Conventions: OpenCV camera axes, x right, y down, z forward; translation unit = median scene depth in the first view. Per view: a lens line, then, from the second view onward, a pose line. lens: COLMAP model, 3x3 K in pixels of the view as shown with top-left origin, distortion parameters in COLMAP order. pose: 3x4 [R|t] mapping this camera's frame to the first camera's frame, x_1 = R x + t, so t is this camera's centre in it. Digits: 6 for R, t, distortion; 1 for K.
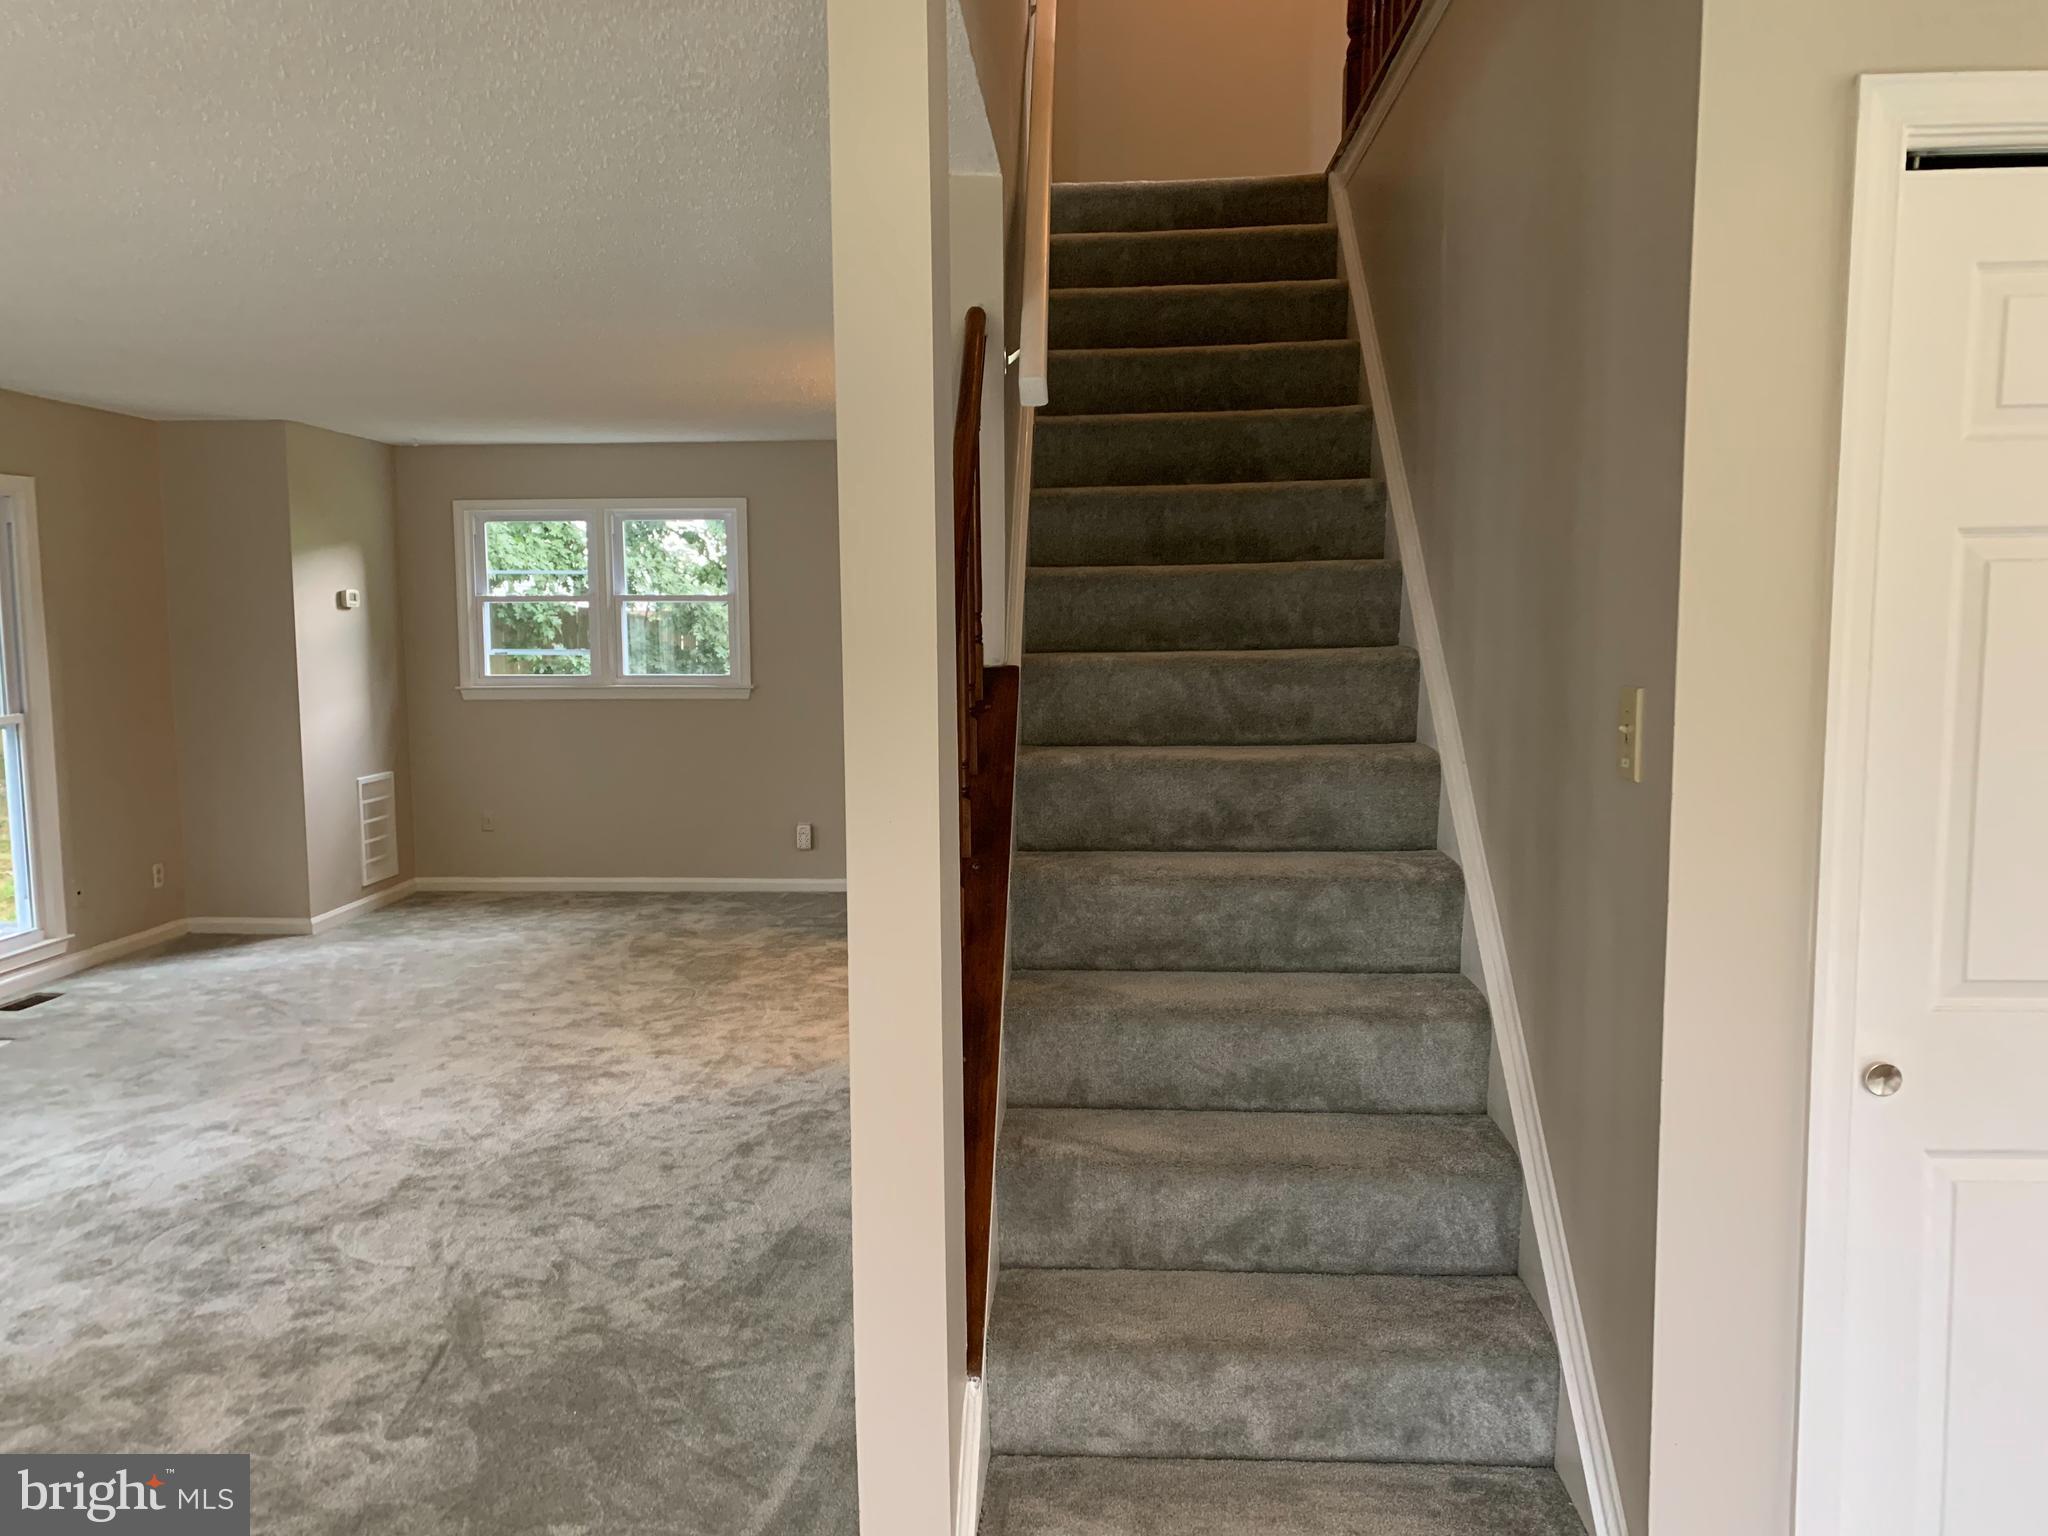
lens RADIAL K [[1559.1, 0, 1012.1], [0, 1559.1, 775.9], [0, 0, 1]] dist [0.029566, -0.024413]
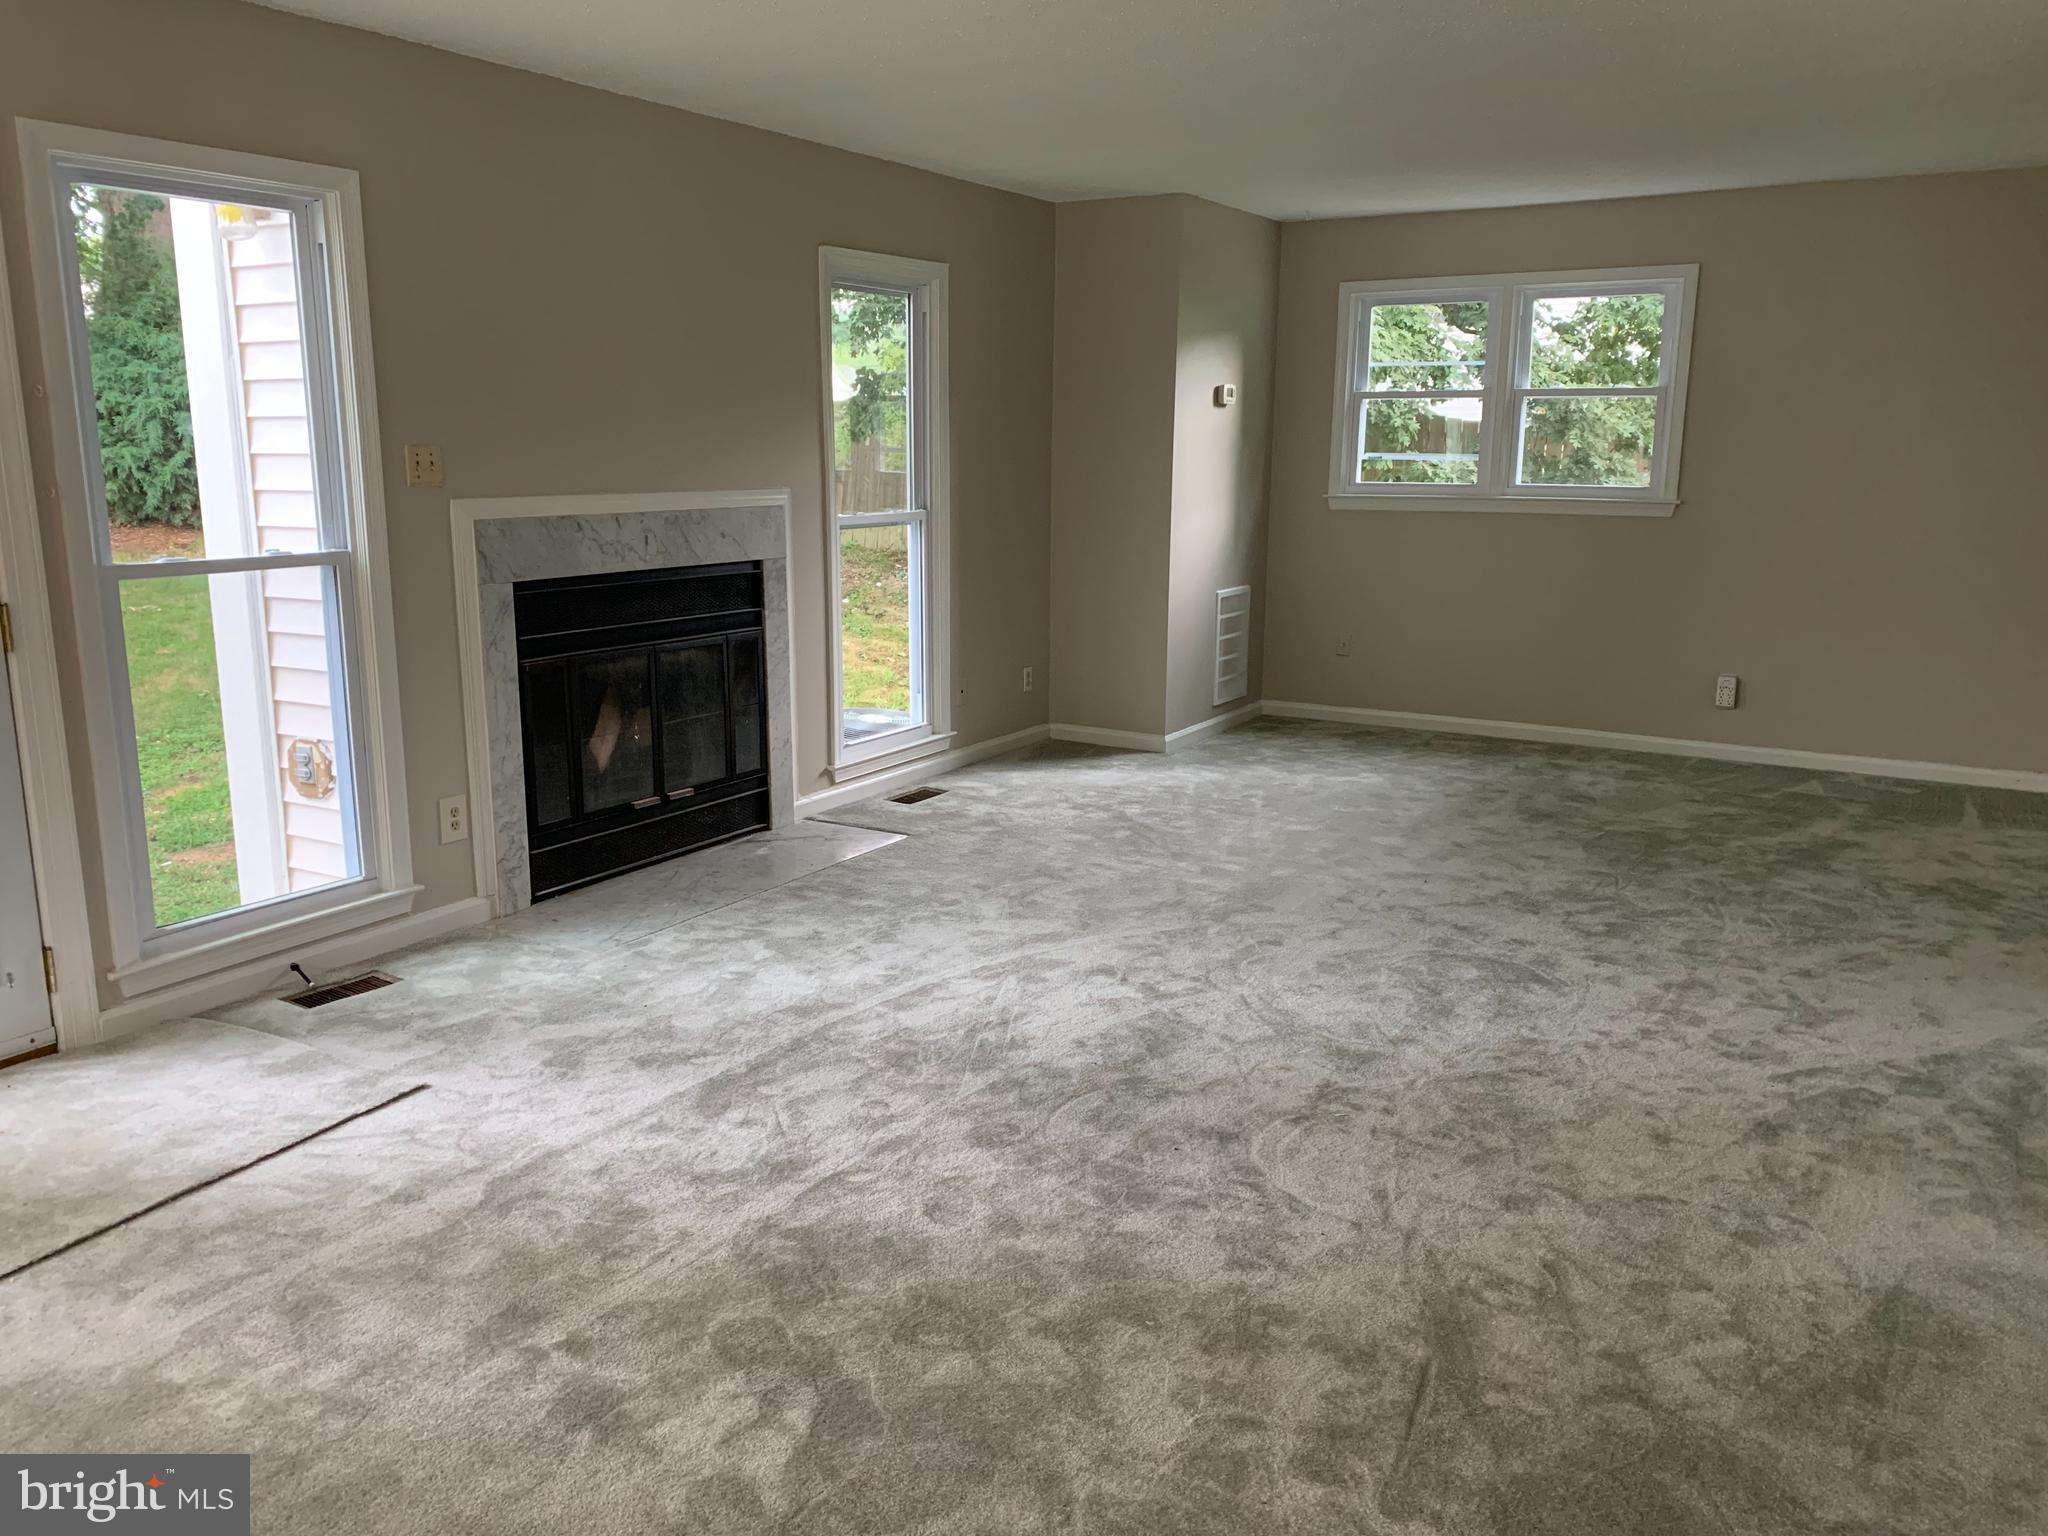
lens RADIAL K [[1559.1, 0, 1021.2], [0, 1559.1, 760.8], [0, 0, 1]] dist [0.029566, -0.024413]
pose [[0.887810, 0.102207, -0.448716, -0.156949], [-0.055320, 0.991658, 0.116423, 0.000240], [0.456872, -0.078539, 0.886058, 0.187381]]
